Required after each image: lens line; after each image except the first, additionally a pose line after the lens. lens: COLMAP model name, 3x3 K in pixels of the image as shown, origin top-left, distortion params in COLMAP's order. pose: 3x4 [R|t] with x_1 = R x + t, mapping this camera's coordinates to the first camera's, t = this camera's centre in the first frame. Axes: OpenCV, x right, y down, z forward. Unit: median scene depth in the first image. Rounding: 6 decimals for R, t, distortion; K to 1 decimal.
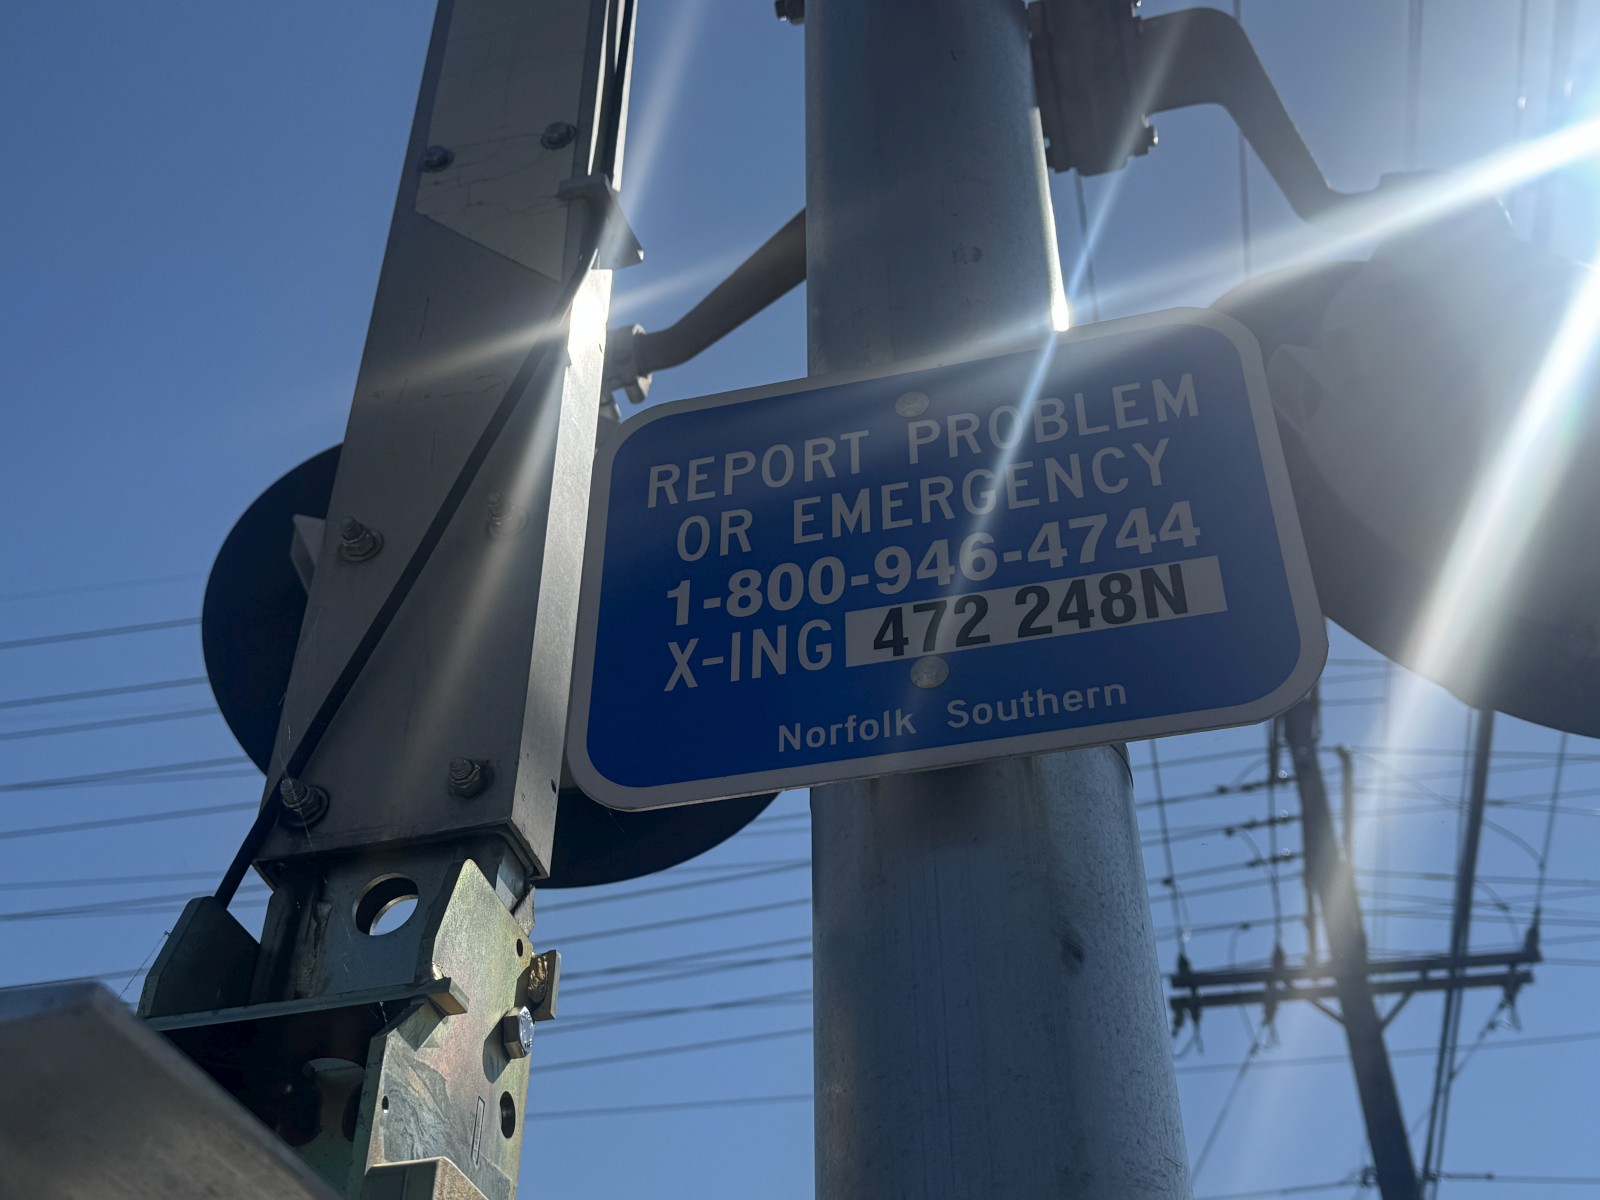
lens RADIAL K [[1826.7, 0, 799.3], [0, 1826.7, 603.6], [0, 0, 1]] dist [0.080834, 0.000000]
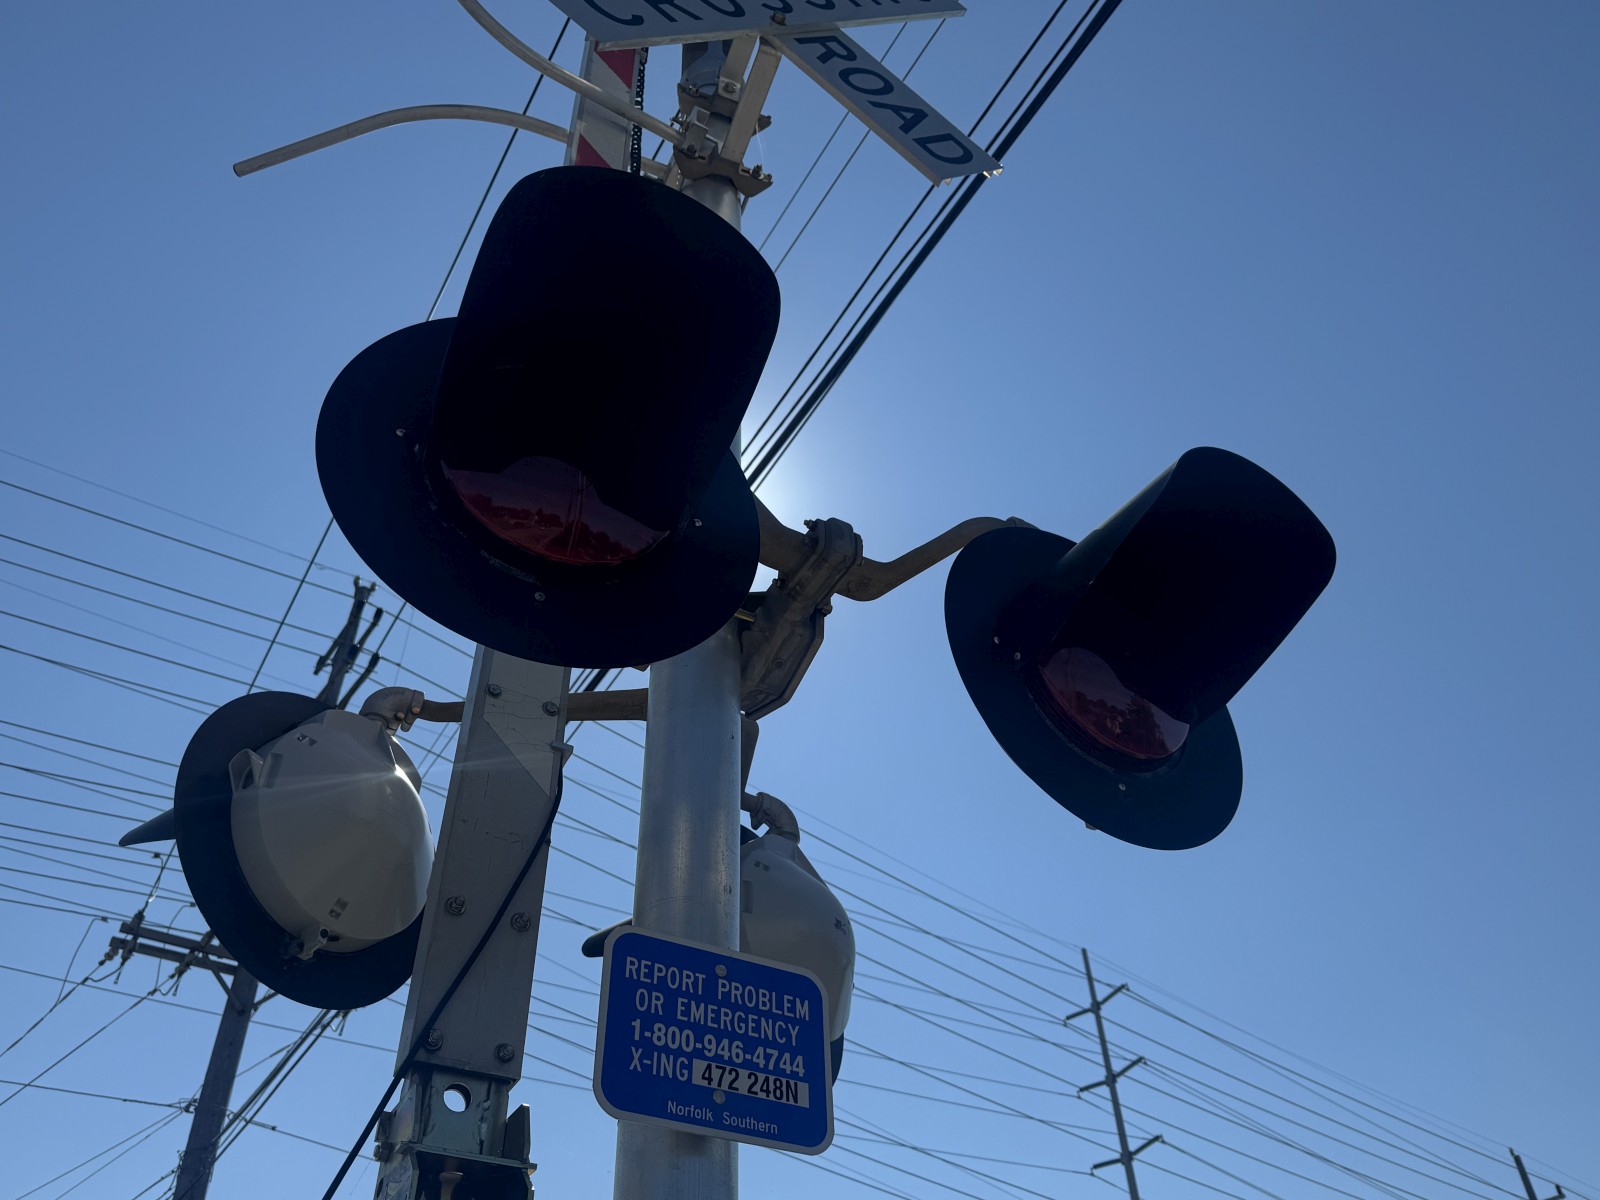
lens RADIAL K [[1344.8, 0, 815.6], [0, 1344.8, 583.6], [0, 0, 1]] dist [0.034439, -0.023368]
pose [[0.702580, 0.465813, 0.537959, -1.245416], [-0.425527, 0.880940, -0.207054, -0.276488], [-0.570358, -0.083444, 0.817147, -0.681439]]
